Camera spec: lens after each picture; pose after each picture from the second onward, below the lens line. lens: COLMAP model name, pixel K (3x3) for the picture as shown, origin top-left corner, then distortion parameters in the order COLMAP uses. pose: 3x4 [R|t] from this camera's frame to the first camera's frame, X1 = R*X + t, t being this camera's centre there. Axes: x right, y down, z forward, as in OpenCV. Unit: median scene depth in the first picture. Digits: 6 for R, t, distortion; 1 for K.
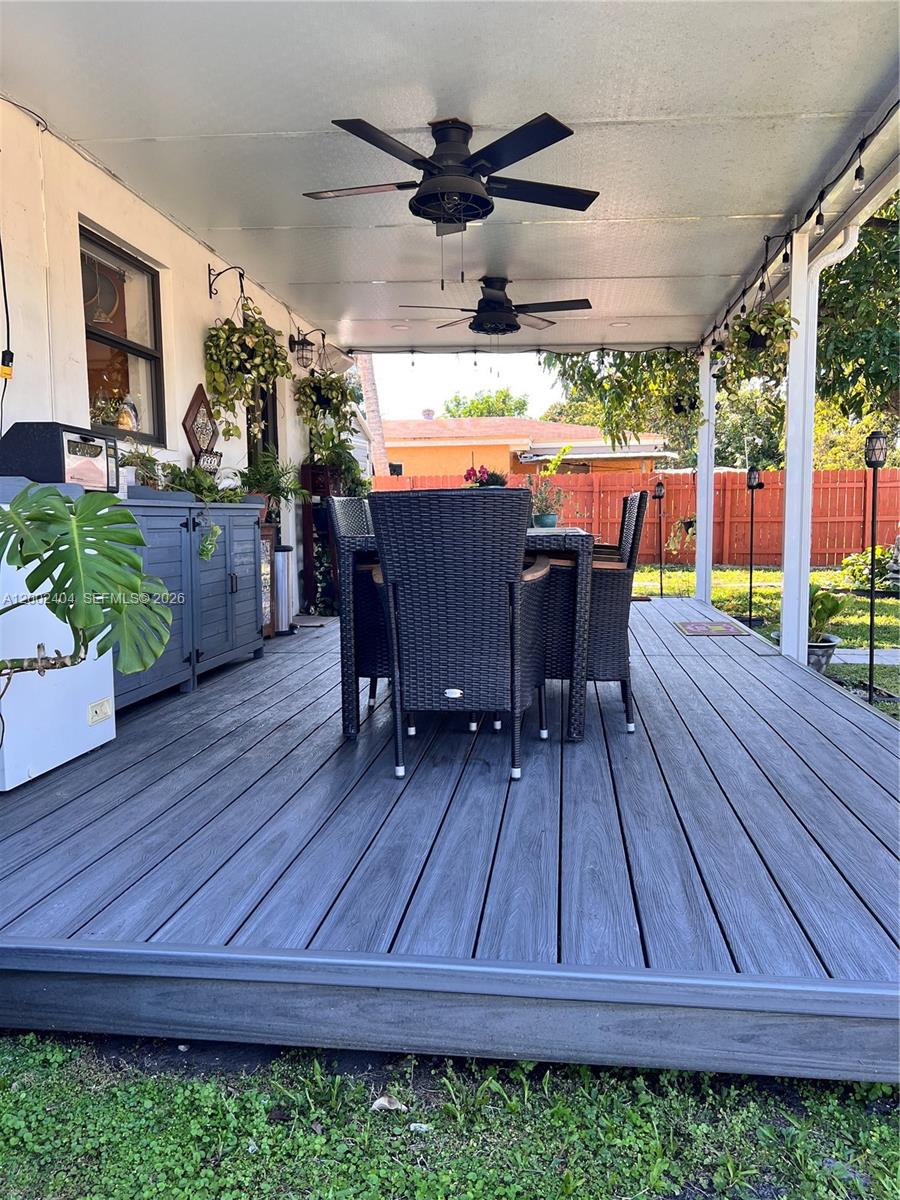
lens RADIAL K [[903.7, 0, 450.0], [0, 903.7, 600.0], [0, 0, 1]] dist [0.047039, -0.008344]
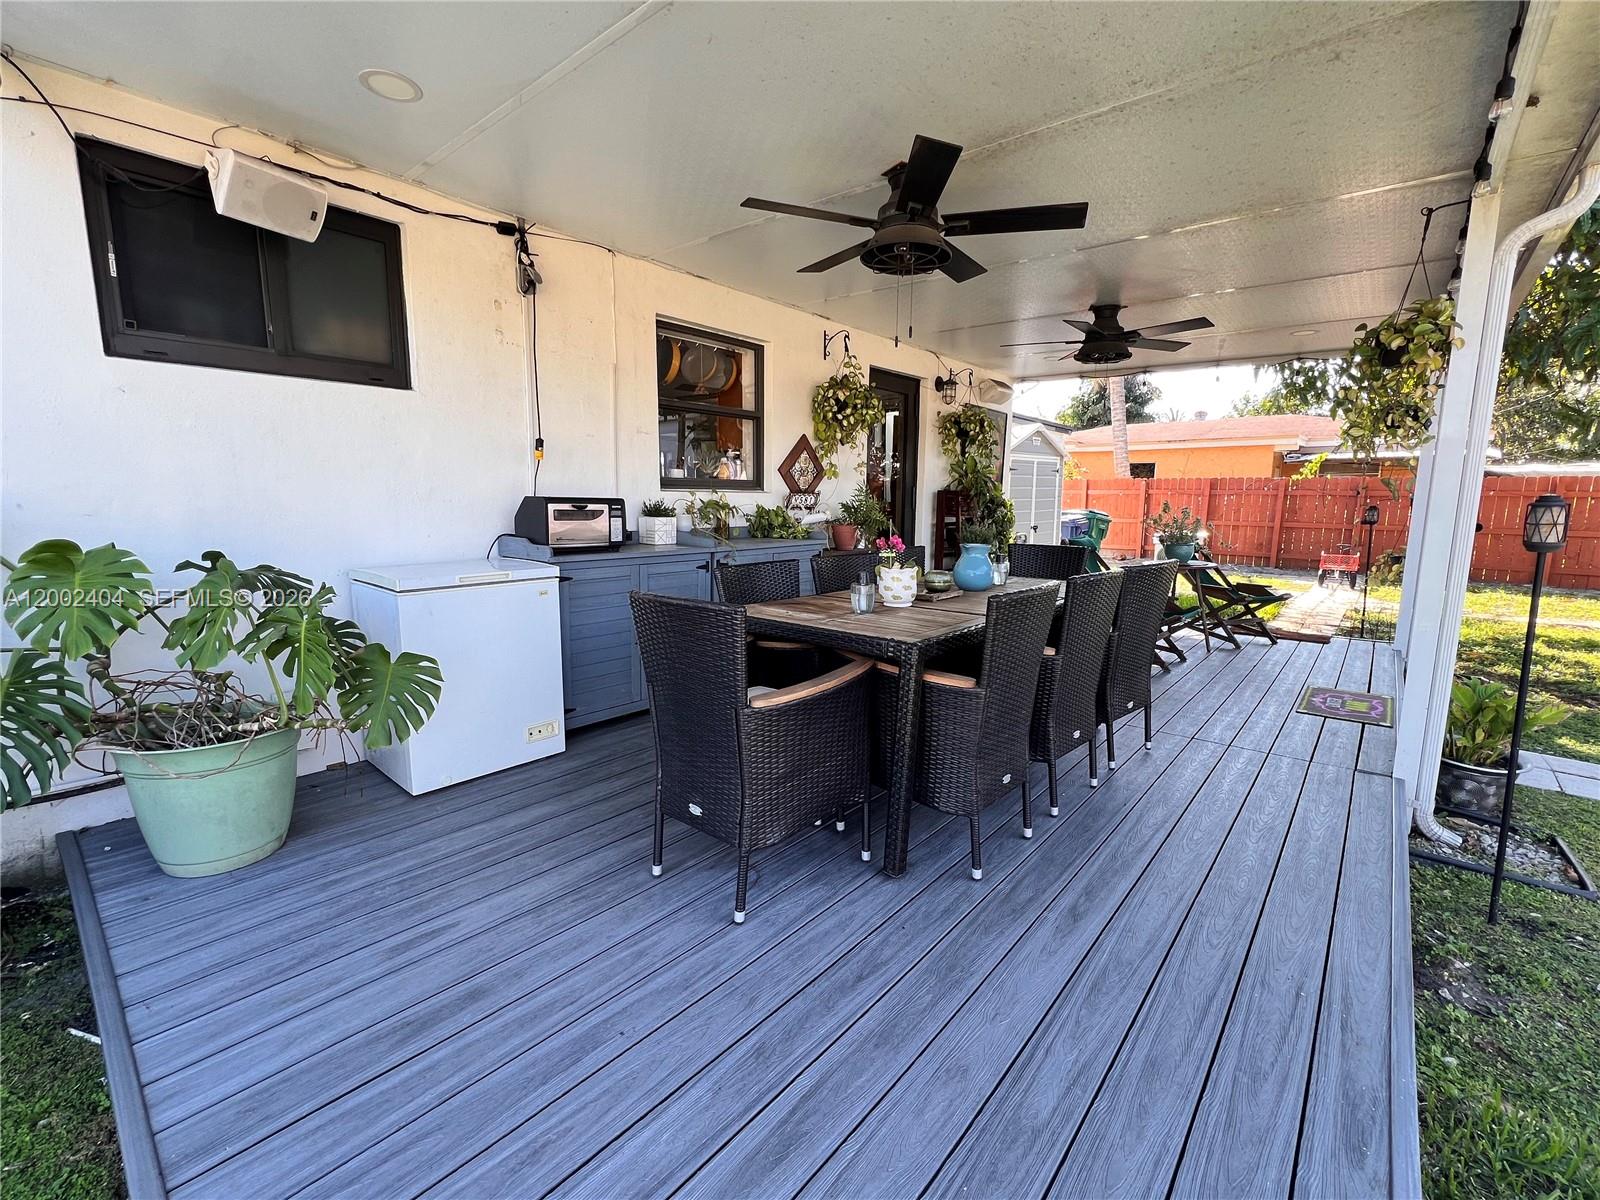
lens RADIAL K [[677.8, 0, 800.0], [0, 677.8, 600.0], [0, 0, 1]] dist [0.003092, 0.000344]
pose [[0.830110, 0.099293, -0.548688, 0.235135], [-0.067076, 0.994654, 0.078516, -0.089582], [0.553551, -0.028373, 0.832332, 0.244533]]
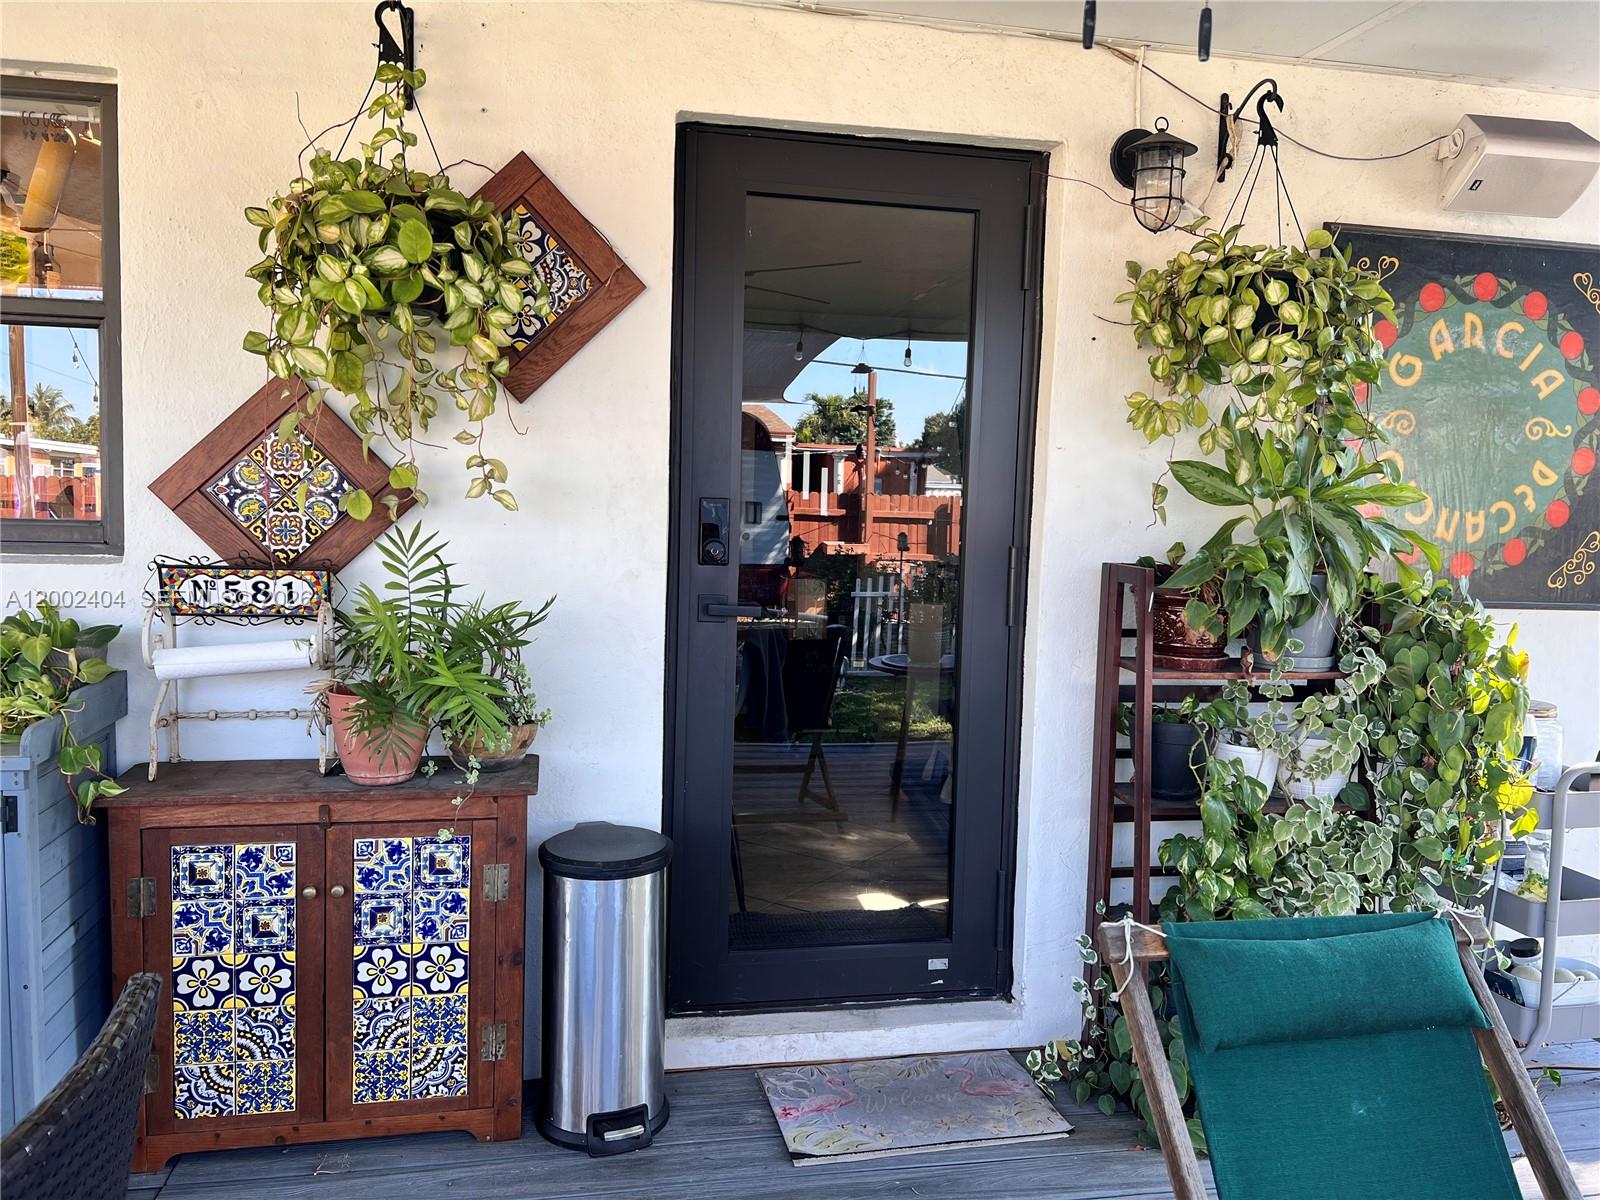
lens RADIAL K [[1204.9, 0, 800.0], [0, 1204.9, 600.0], [0, 0, 1]] dist [0.047039, -0.008344]
pose [[0.342623, 0.096440, -0.934510, 0.238990], [-0.115084, 0.991534, 0.060131, -0.199967], [0.932398, 0.086945, 0.350821, 1.025939]]
